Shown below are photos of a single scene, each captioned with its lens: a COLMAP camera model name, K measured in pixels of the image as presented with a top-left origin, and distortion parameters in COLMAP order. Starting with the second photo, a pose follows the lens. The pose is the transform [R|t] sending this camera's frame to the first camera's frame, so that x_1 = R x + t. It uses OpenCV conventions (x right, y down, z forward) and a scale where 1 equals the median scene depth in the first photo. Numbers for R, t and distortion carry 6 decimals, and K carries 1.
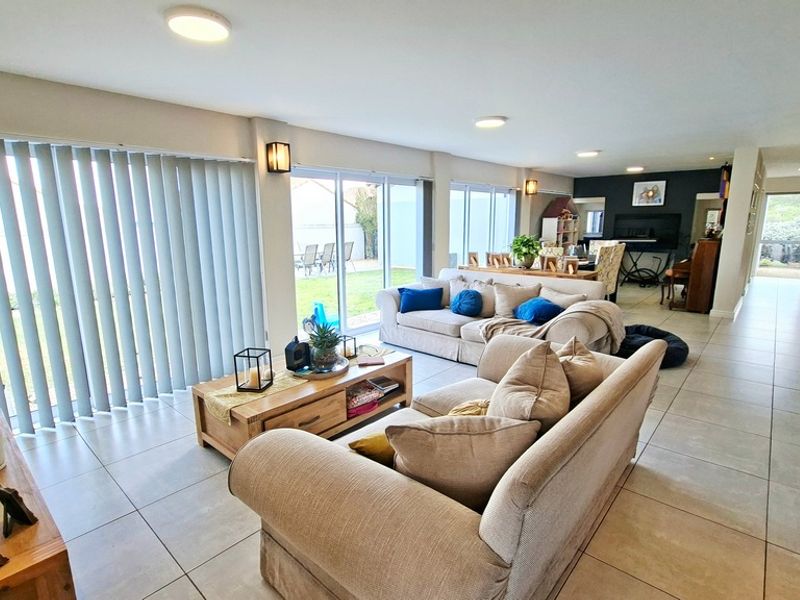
lens RADIAL K [[424.6, 0, 400.8], [0, 424.6, 304.5], [0, 0, 1]] dist [-0.003900, -0.000419]
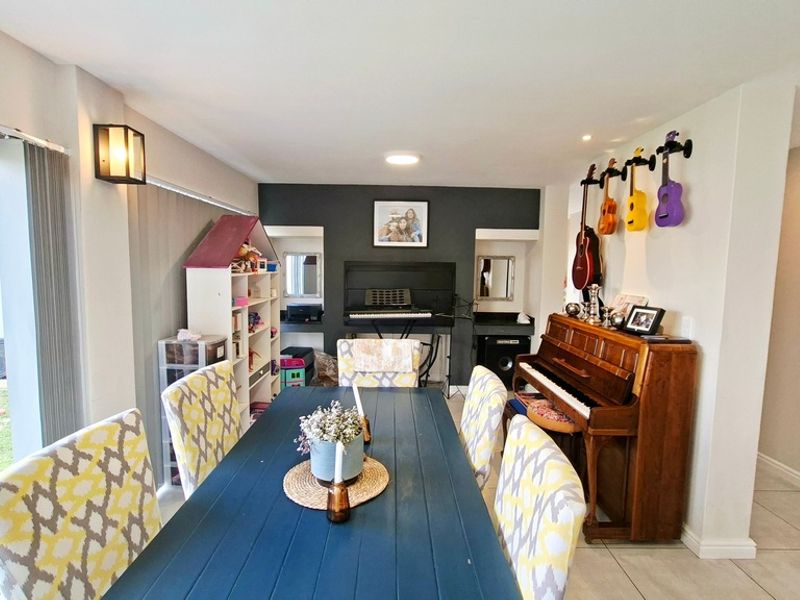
lens RADIAL K [[424.6, 0, 400.8], [0, 424.6, 304.5], [0, 0, 1]] dist [-0.003900, -0.000419]
pose [[0.742400, -0.046056, 0.668372, 0.229385], [0.114211, 0.991731, -0.058523, -0.132585], [-0.660150, 0.119783, 0.741521, 0.625971]]
